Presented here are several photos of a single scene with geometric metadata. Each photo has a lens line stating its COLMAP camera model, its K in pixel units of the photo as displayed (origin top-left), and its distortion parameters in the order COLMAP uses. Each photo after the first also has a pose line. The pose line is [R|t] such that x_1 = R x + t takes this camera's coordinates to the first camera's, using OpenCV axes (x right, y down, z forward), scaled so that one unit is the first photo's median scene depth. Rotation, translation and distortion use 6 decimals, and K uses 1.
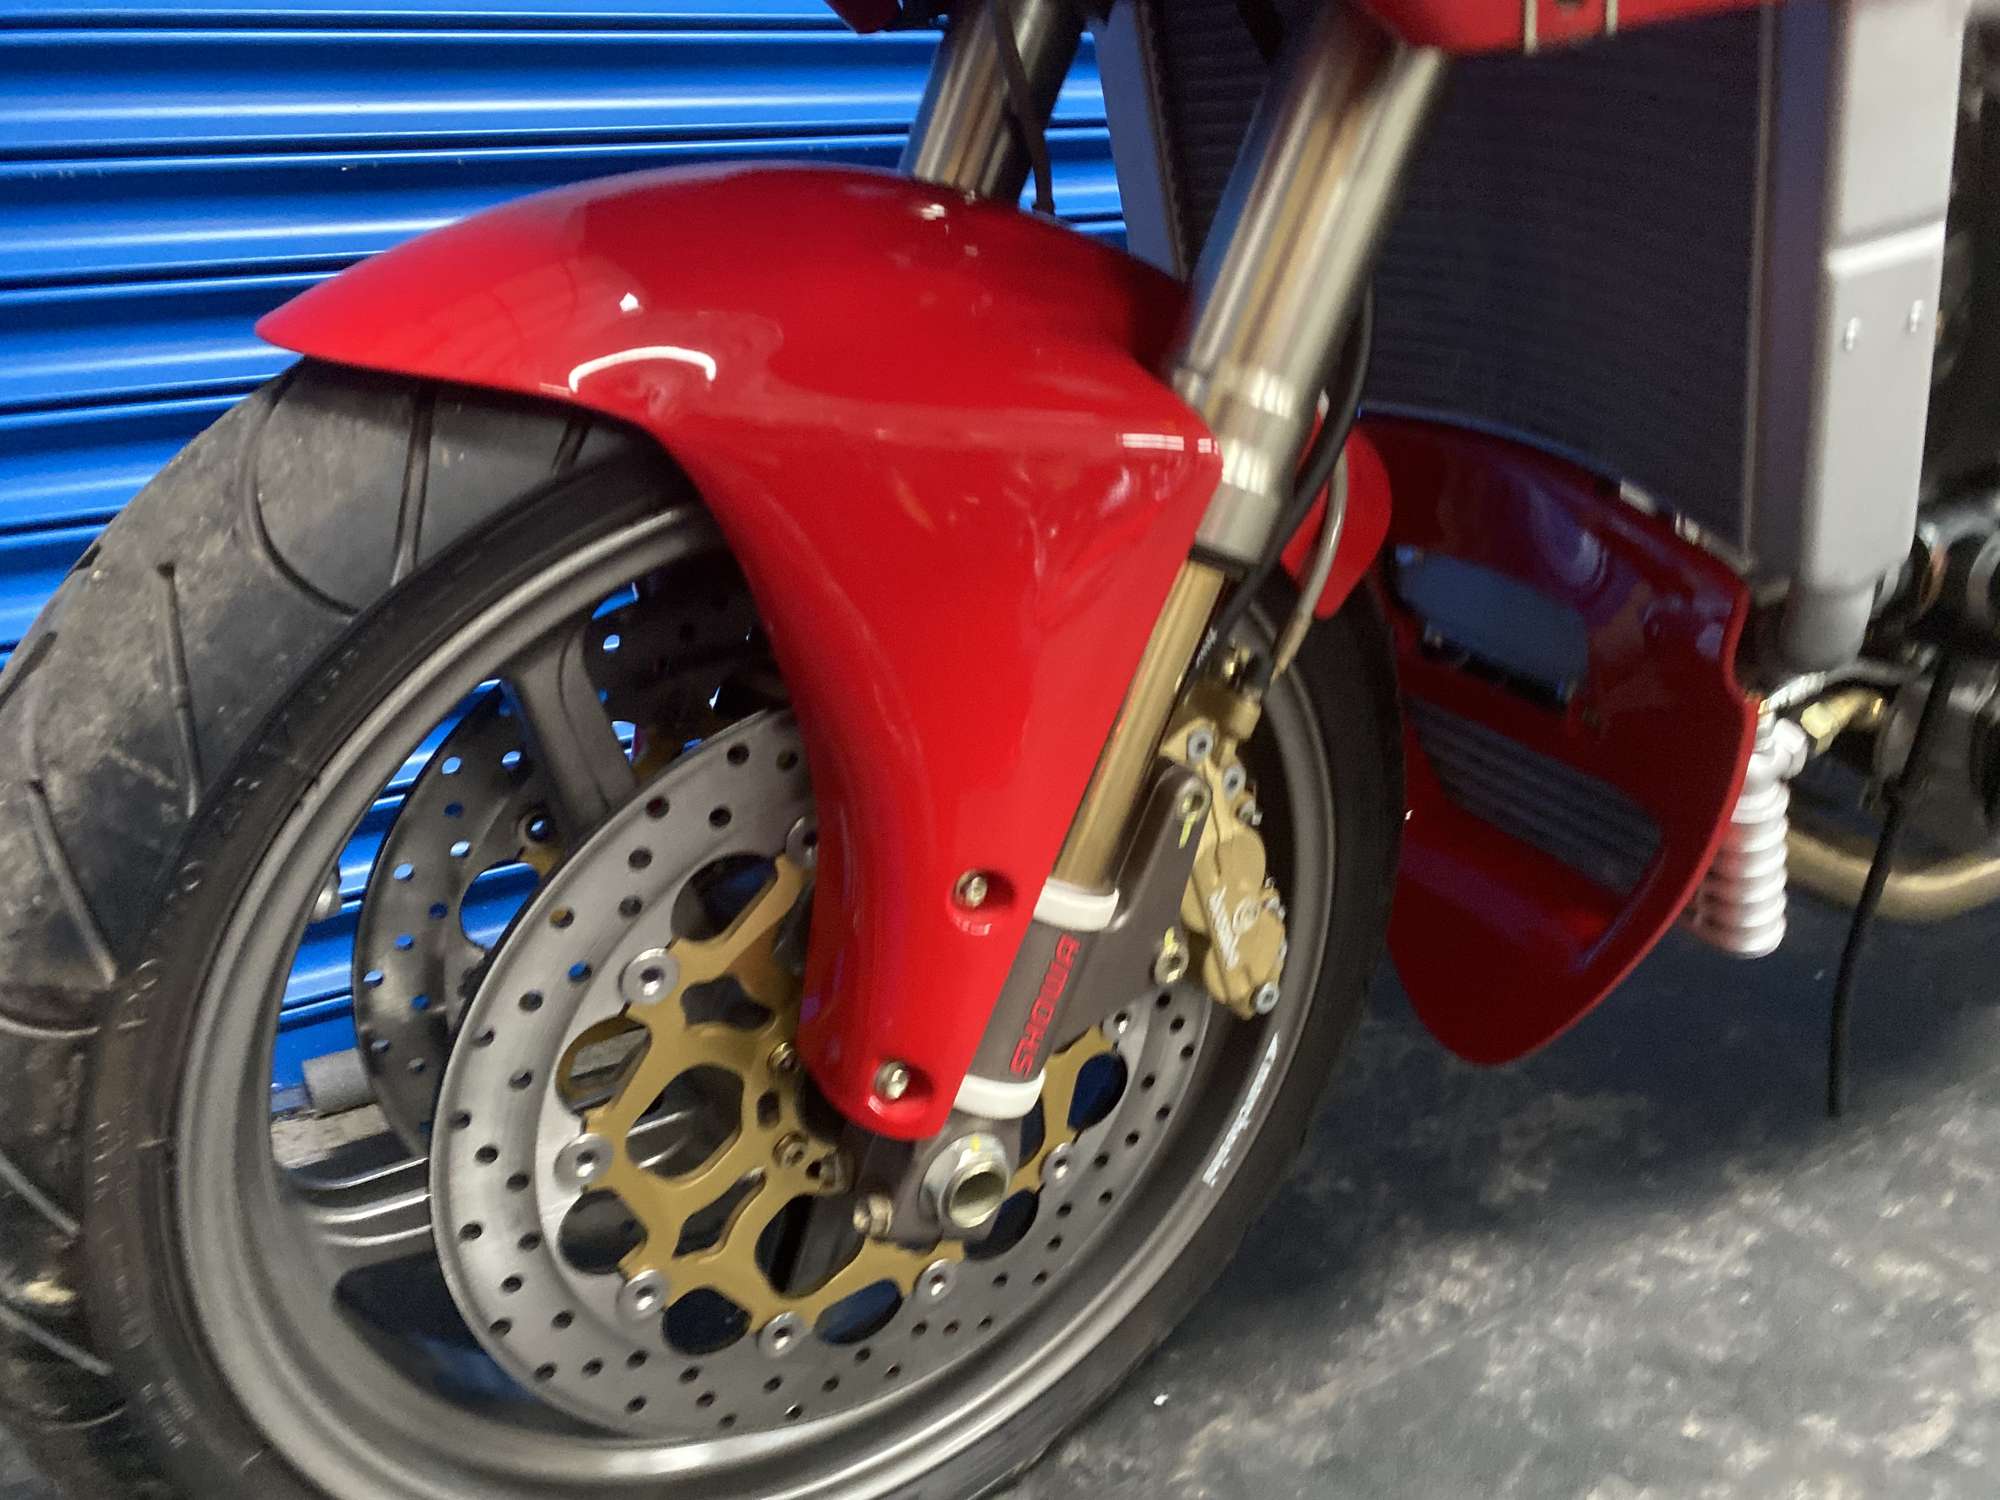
lens RADIAL K [[1516.8, 0, 1000.0], [0, 1516.8, 750.0], [0, 0, 1]] dist [0.015687, -0.002615]
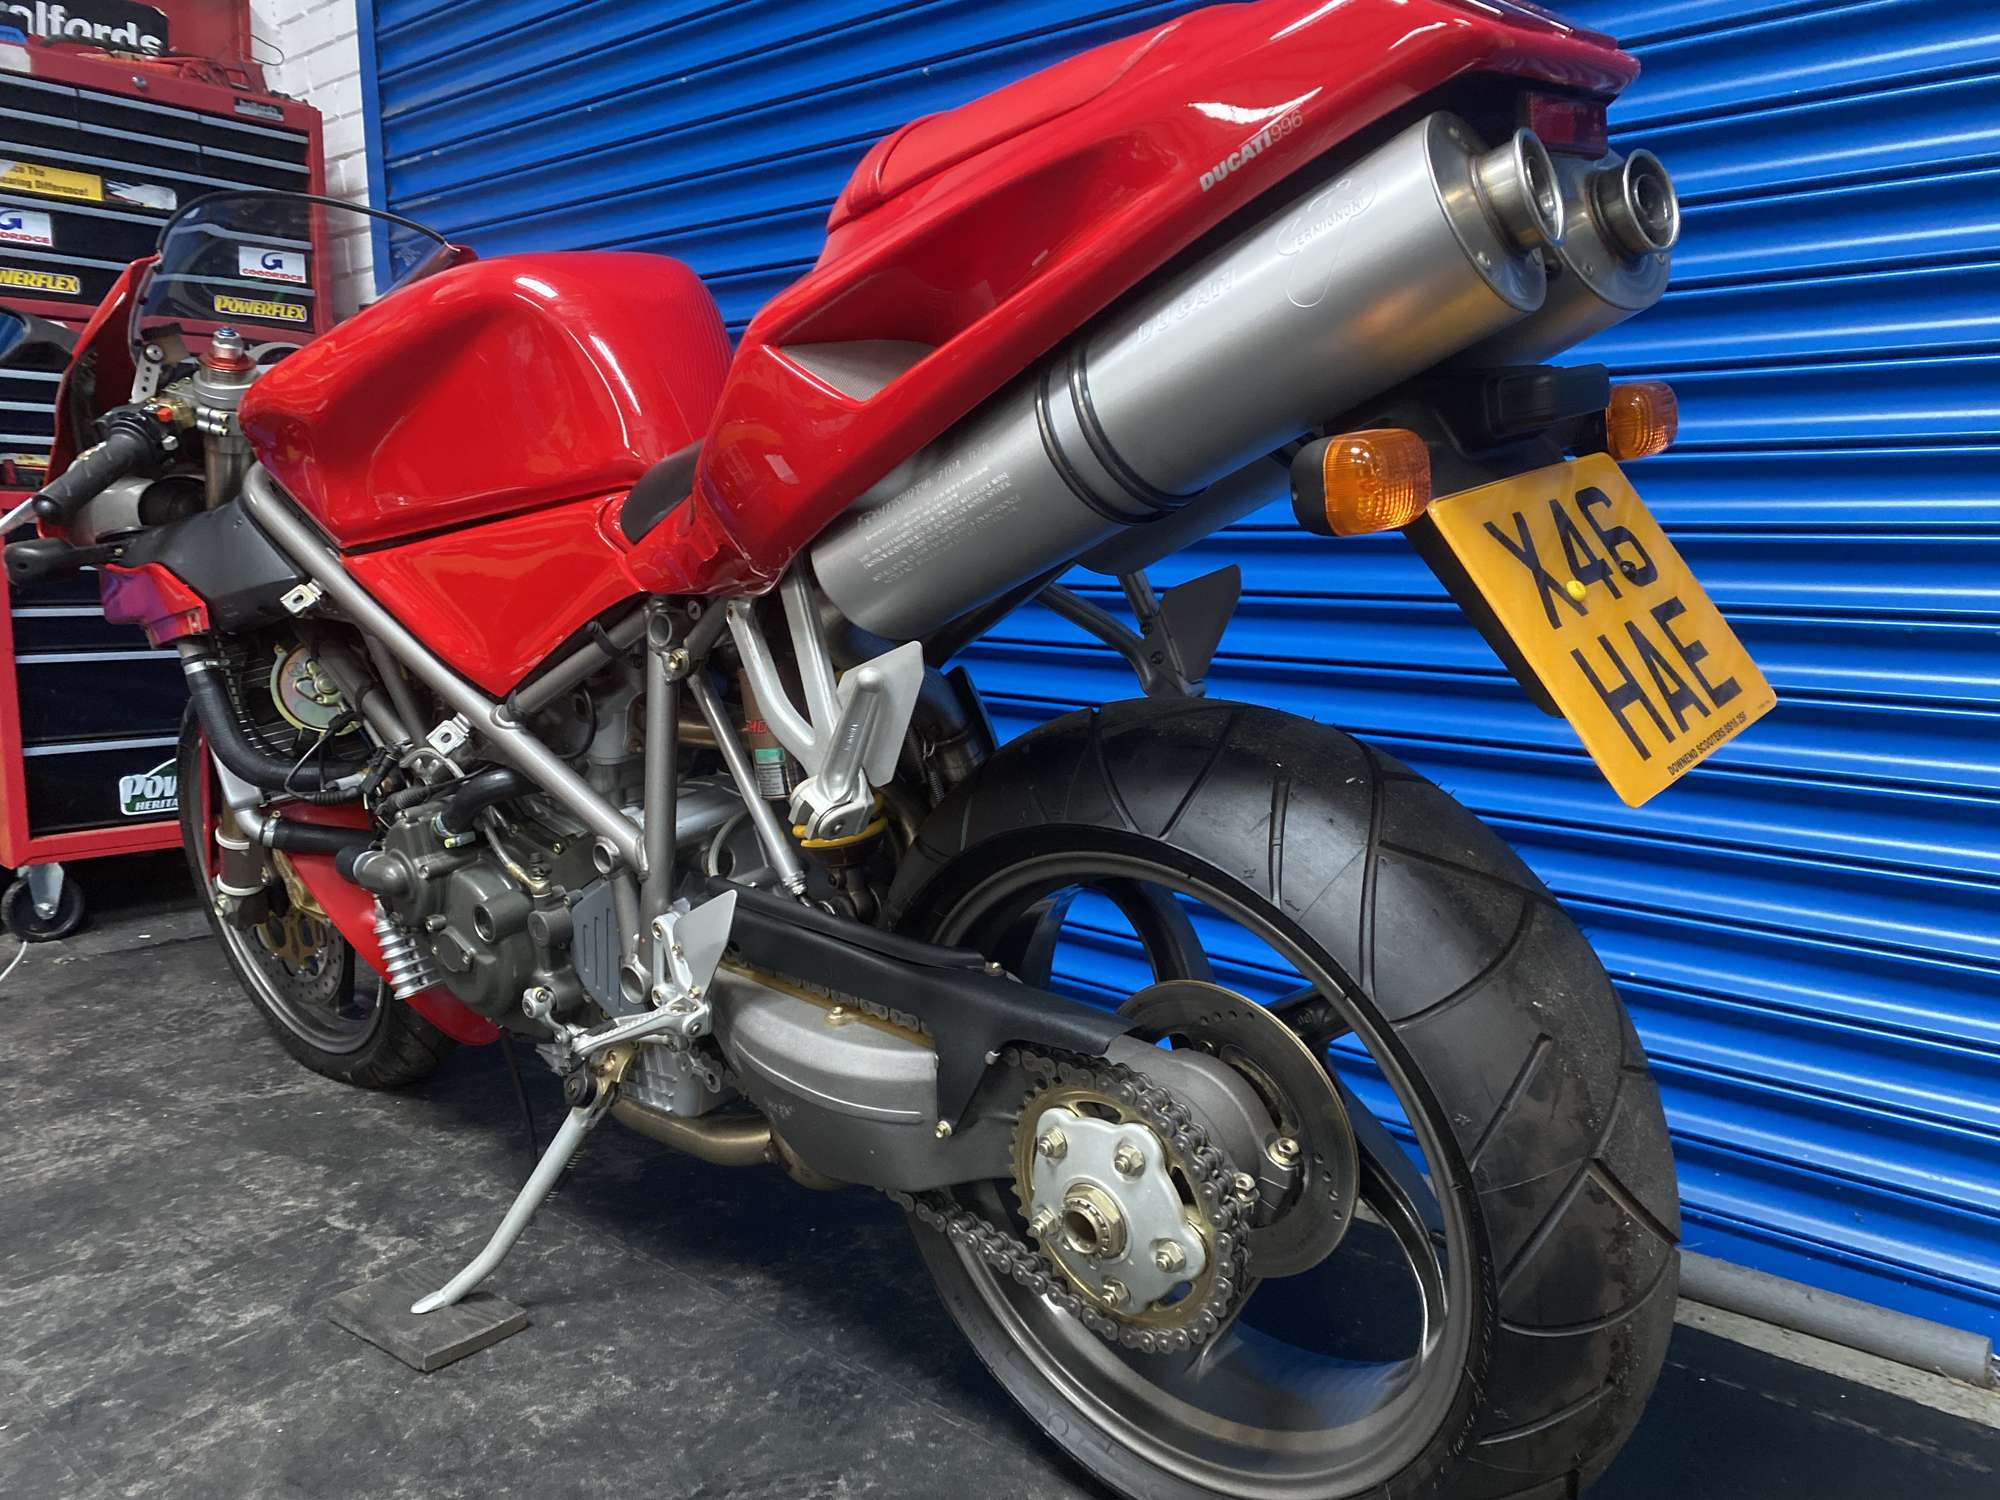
lens RADIAL K [[1519.6, 0, 1000.0], [0, 1519.6, 750.0], [0, 0, 1]] dist [0.069034, -0.084559]
pose [[0.352560, 0.194238, -0.915408, 3.268449], [-0.334457, 0.939763, 0.070593, -0.765133], [0.873979, 0.281276, 0.396288, 0.881955]]
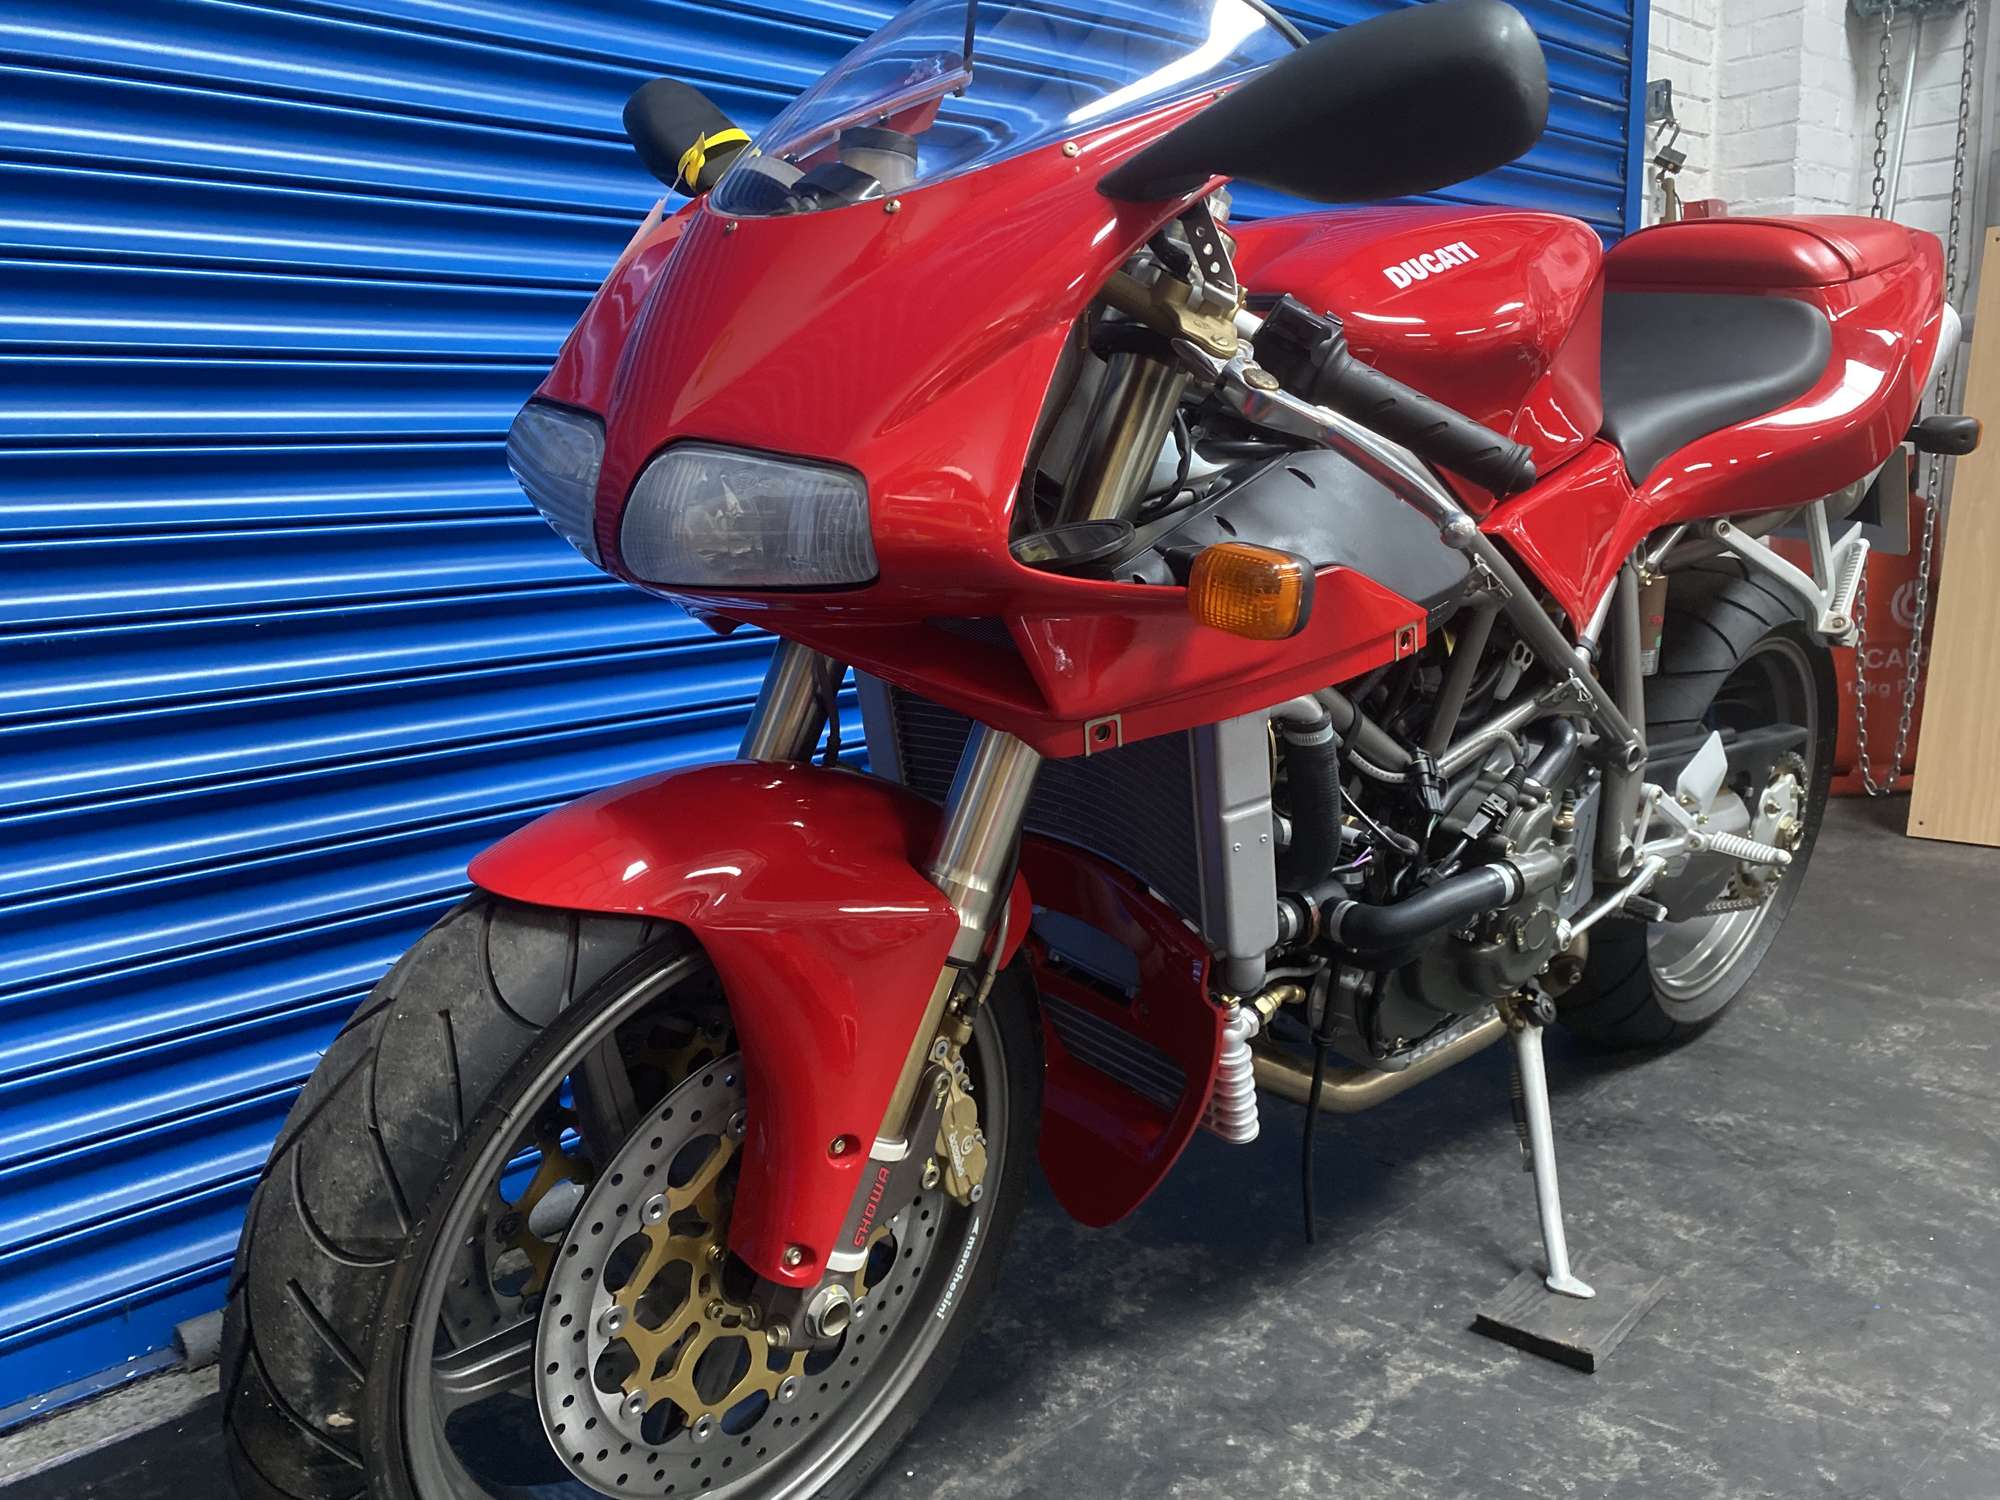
lens RADIAL K [[1499.7, 0, 1000.0], [0, 1499.7, 750.0], [0, 0, 1]] dist [0.001853, -0.005626]
pose [[0.967366, -0.014001, 0.252996, -0.220155], [0.049990, 0.989394, -0.136387, -0.100419], [-0.248403, 0.144584, 0.957805, -0.702392]]
